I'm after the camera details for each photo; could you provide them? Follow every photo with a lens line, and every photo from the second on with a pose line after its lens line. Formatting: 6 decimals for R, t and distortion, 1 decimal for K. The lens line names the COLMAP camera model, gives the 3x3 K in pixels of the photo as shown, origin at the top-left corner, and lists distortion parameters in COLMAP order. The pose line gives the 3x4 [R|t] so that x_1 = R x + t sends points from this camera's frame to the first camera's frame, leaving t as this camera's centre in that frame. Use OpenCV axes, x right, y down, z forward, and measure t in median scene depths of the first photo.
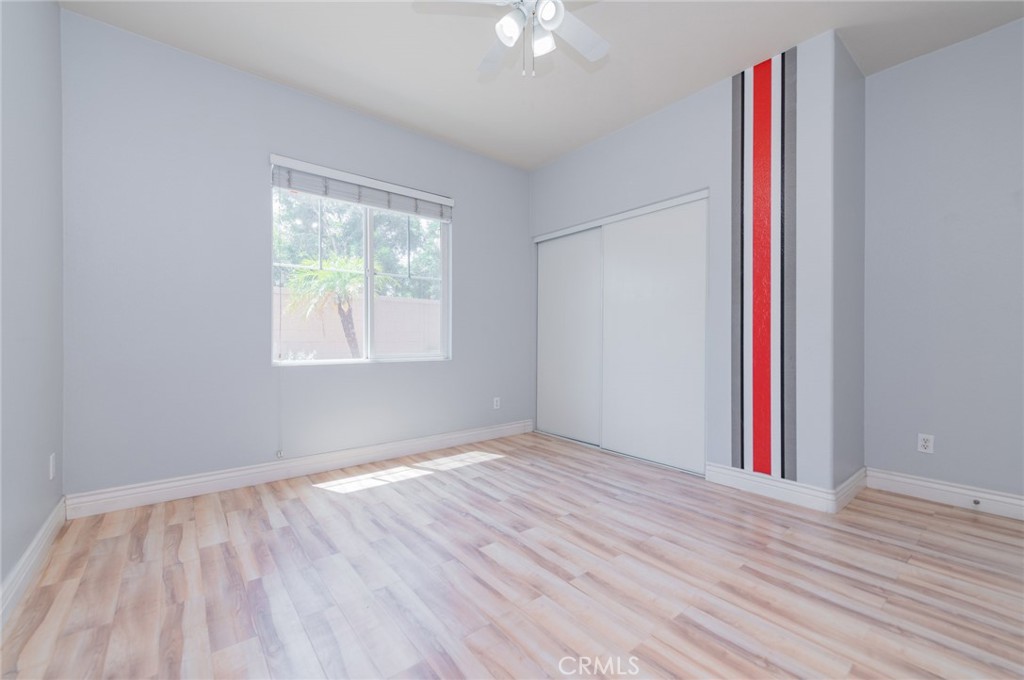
lens RADIAL K [[409.6, 0, 511.2], [0, 409.6, 341.2], [0, 0, 1]] dist [0.018674, -0.005687]
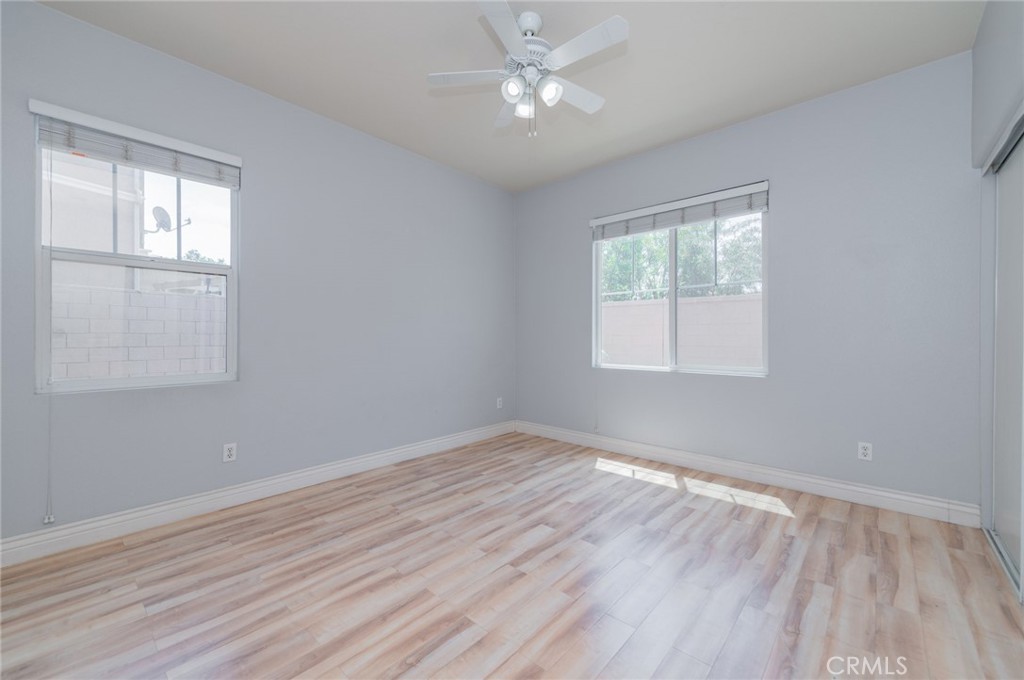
lens RADIAL K [[409.6, 0, 511.2], [0, 409.6, 341.2], [0, 0, 1]] dist [0.018674, -0.005687]
pose [[0.163859, 0.008074, -0.986451, 0.772746], [-0.009702, 0.999931, 0.006573, -0.036529], [0.986436, 0.008494, 0.163926, 0.482991]]
